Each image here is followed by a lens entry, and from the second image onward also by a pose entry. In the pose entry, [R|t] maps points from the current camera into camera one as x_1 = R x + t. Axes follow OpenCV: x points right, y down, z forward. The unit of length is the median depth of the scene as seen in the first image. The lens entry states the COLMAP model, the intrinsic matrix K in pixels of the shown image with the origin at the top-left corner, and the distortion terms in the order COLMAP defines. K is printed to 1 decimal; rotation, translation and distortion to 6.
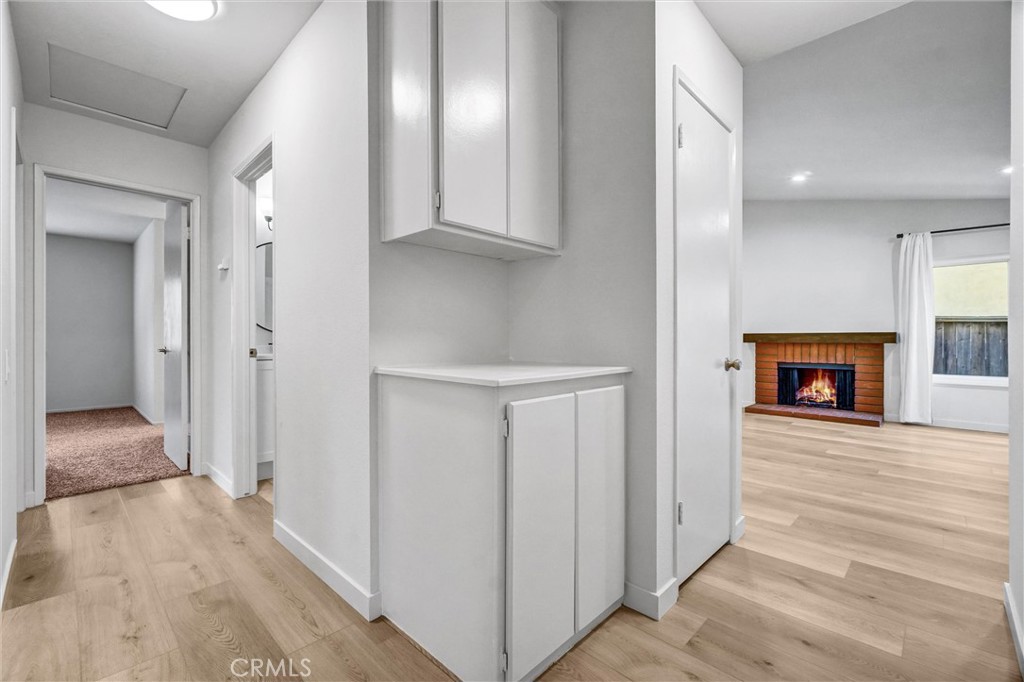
lens RADIAL K [[443.0, 0, 509.2], [0, 443.0, 337.0], [0, 0, 1]] dist [0.001545, 0.000057]
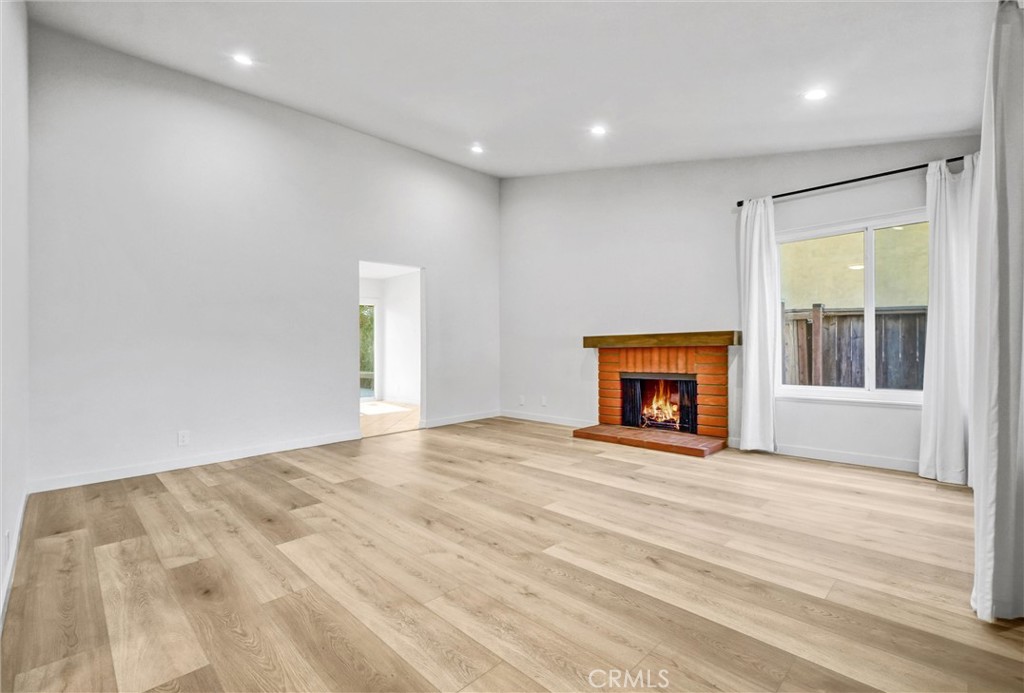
lens RADIAL K [[468.0, 0, 514.4], [0, 468.0, 352.7], [0, 0, 1]] dist [0.003058, 0.000219]
pose [[0.999636, -0.025675, -0.008291, 0.456943], [0.025865, 0.999386, 0.023650, -0.002524], [0.007678, -0.023856, 0.999686, 0.176540]]
